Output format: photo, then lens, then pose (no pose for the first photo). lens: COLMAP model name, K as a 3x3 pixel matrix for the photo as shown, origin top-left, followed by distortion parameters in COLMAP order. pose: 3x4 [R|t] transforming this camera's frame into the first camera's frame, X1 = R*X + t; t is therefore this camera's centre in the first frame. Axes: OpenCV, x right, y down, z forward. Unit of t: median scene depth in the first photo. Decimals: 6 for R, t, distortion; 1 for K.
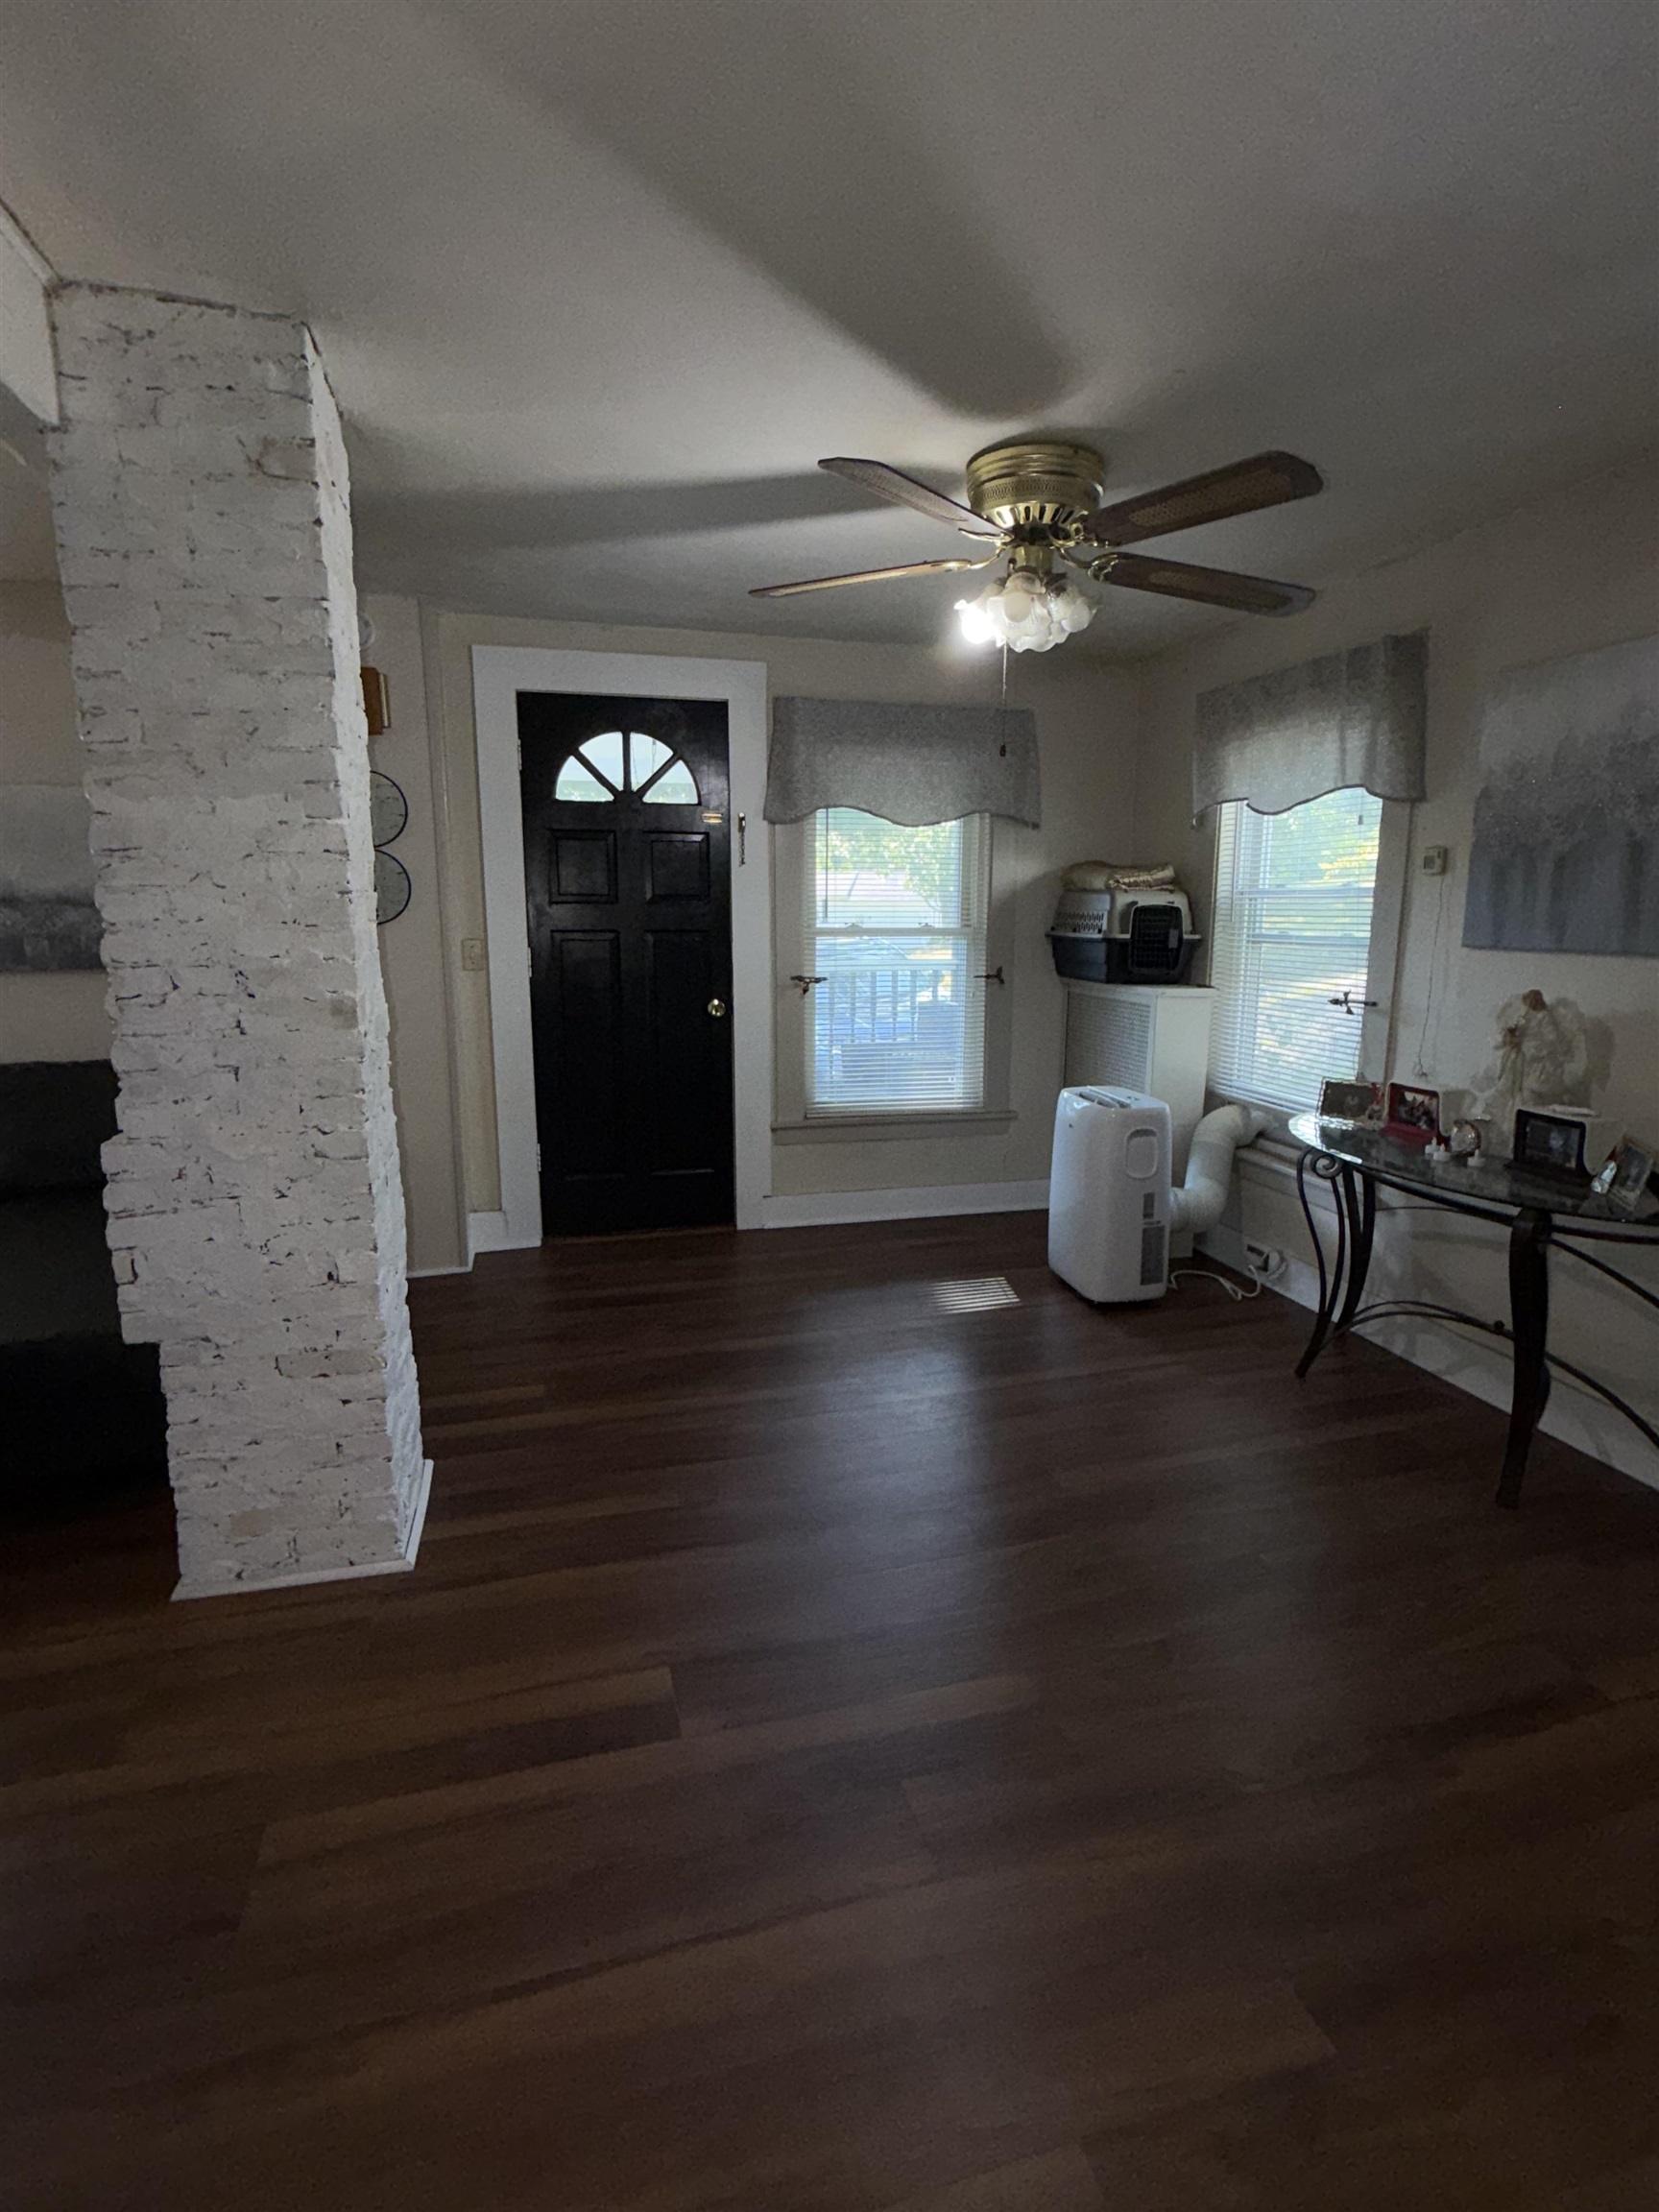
lens RADIAL K [[1079.0, 0, 832.5], [0, 1079.0, 1102.2], [0, 0, 1]] dist [-0.002256, 0.000326]
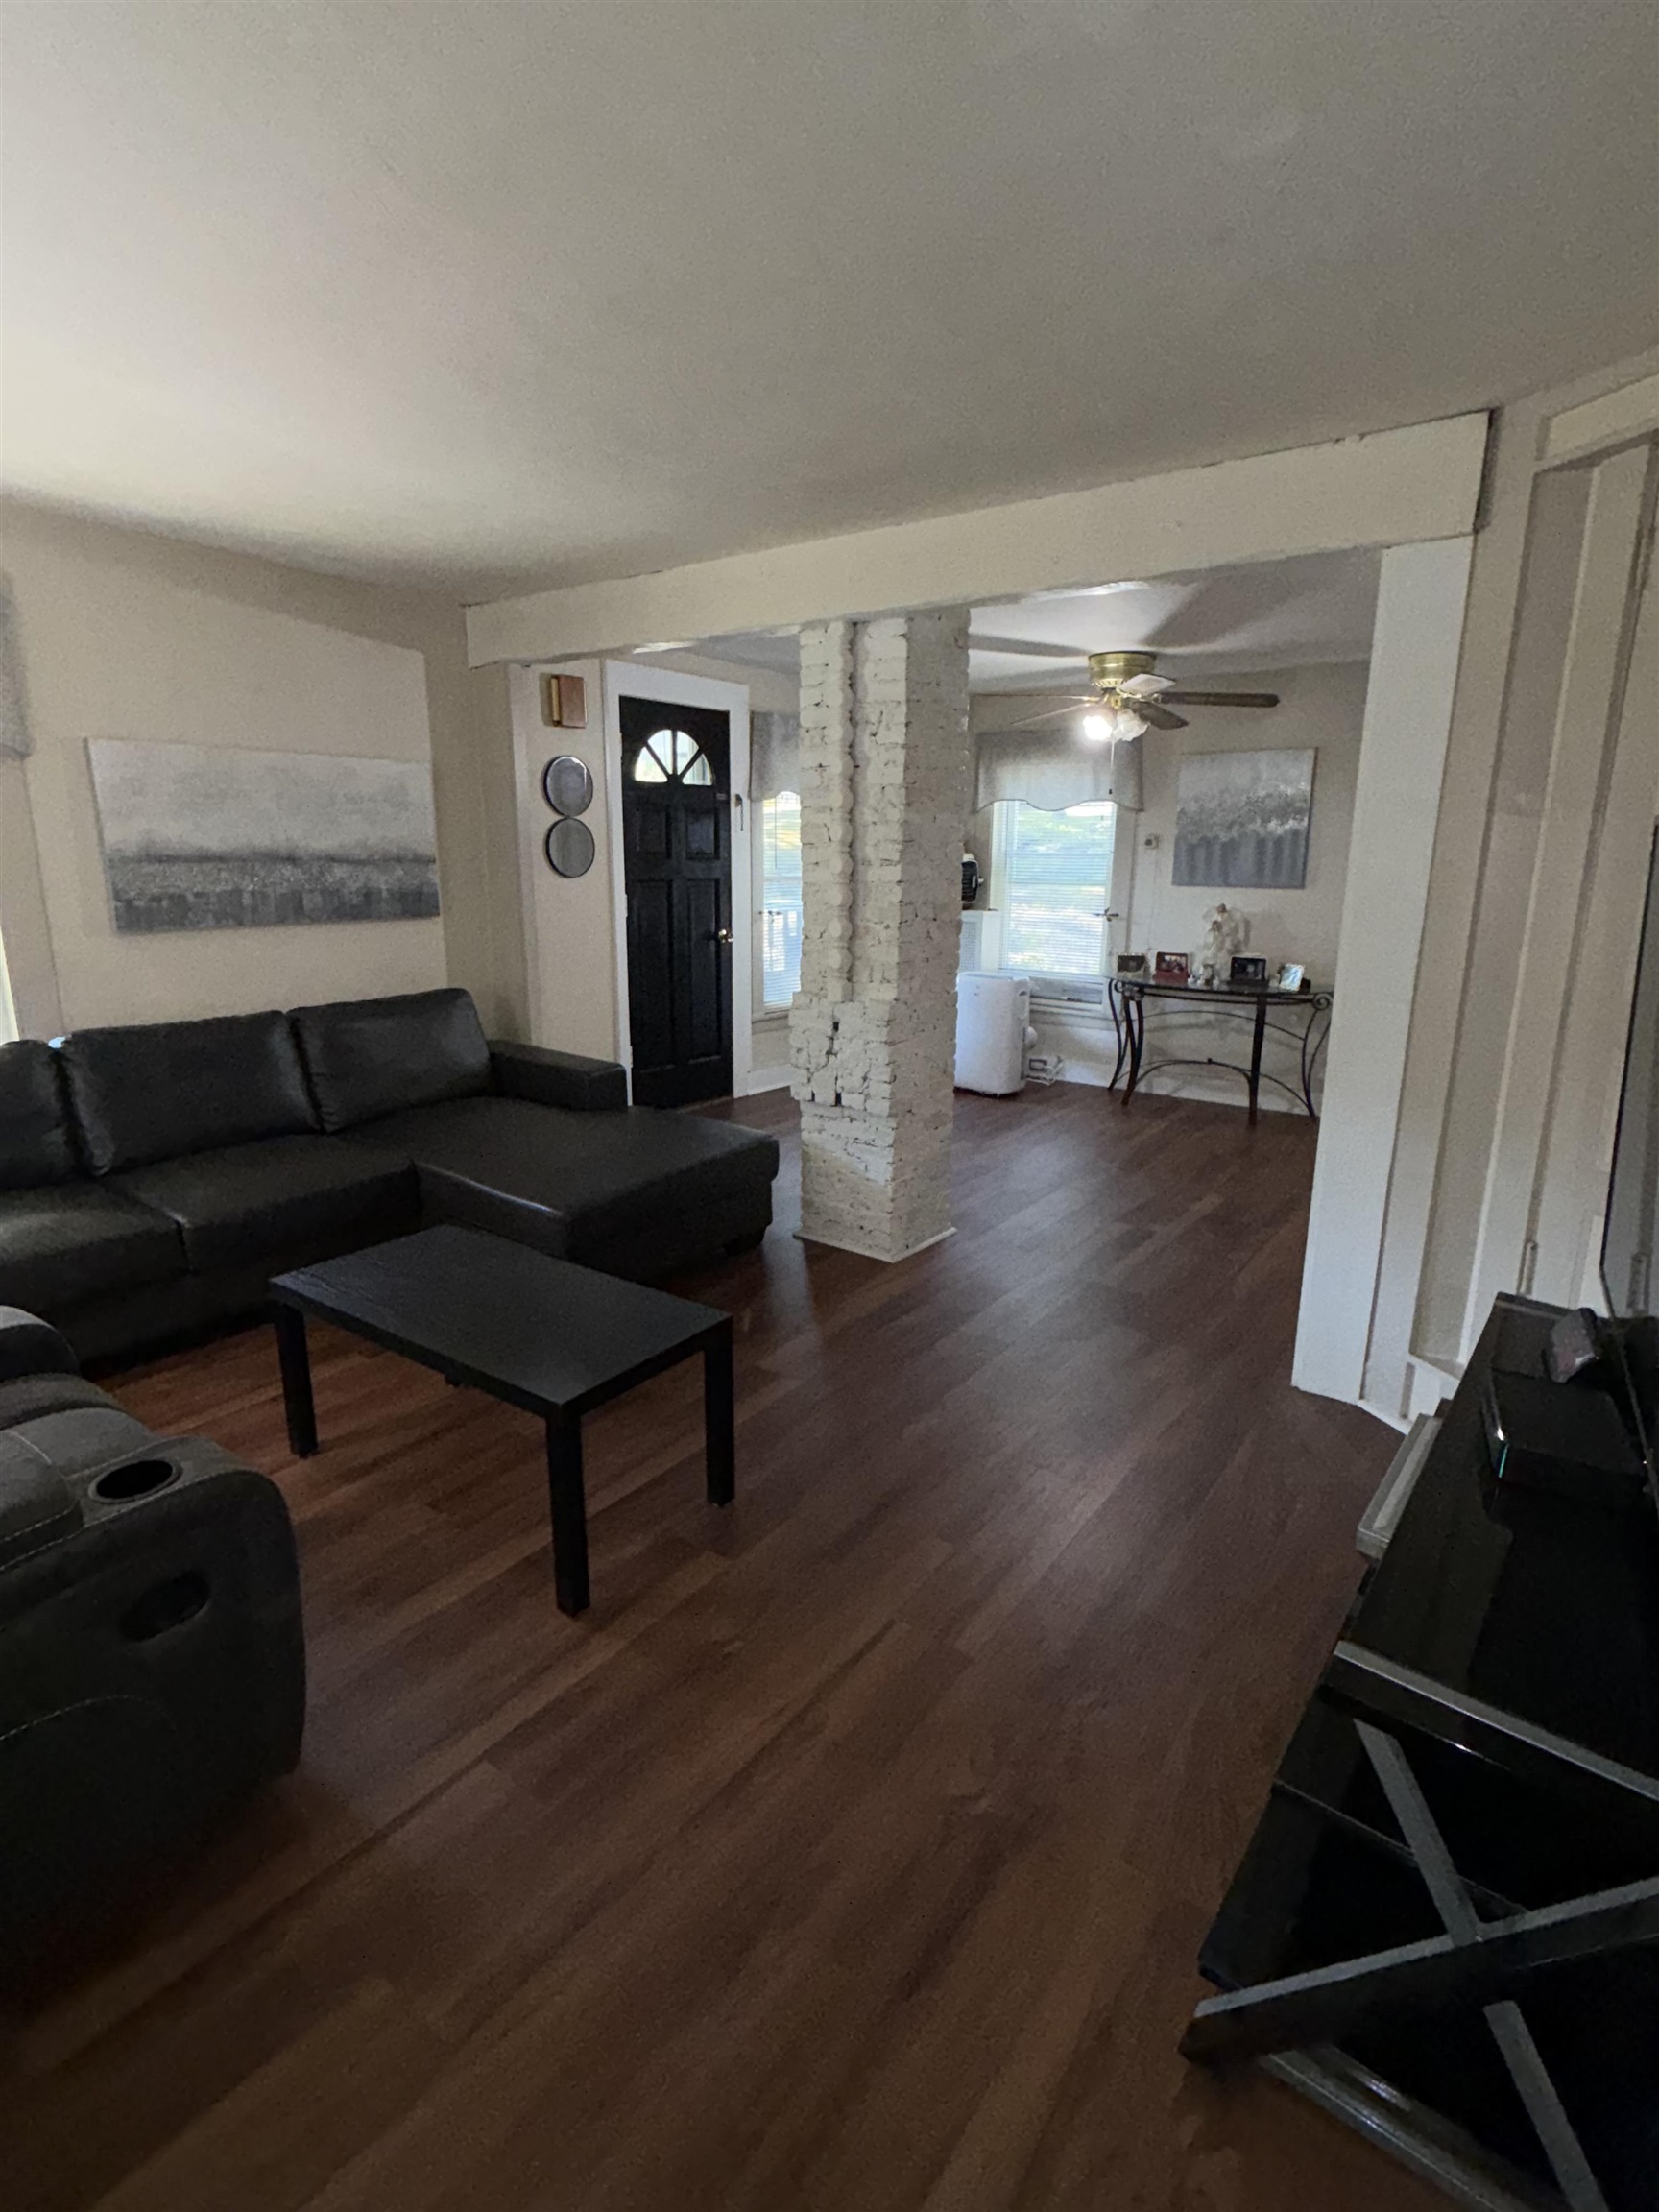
lens RADIAL K [[1079.0, 0, 830.5], [0, 1079.0, 1108.8], [0, 0, 1]] dist [-0.002256, 0.000326]
pose [[0.788832, -0.136581, 0.599241, -0.936061], [0.100400, 0.990535, 0.093601, 0.016902], [-0.606353, -0.013672, 0.795078, -0.195345]]
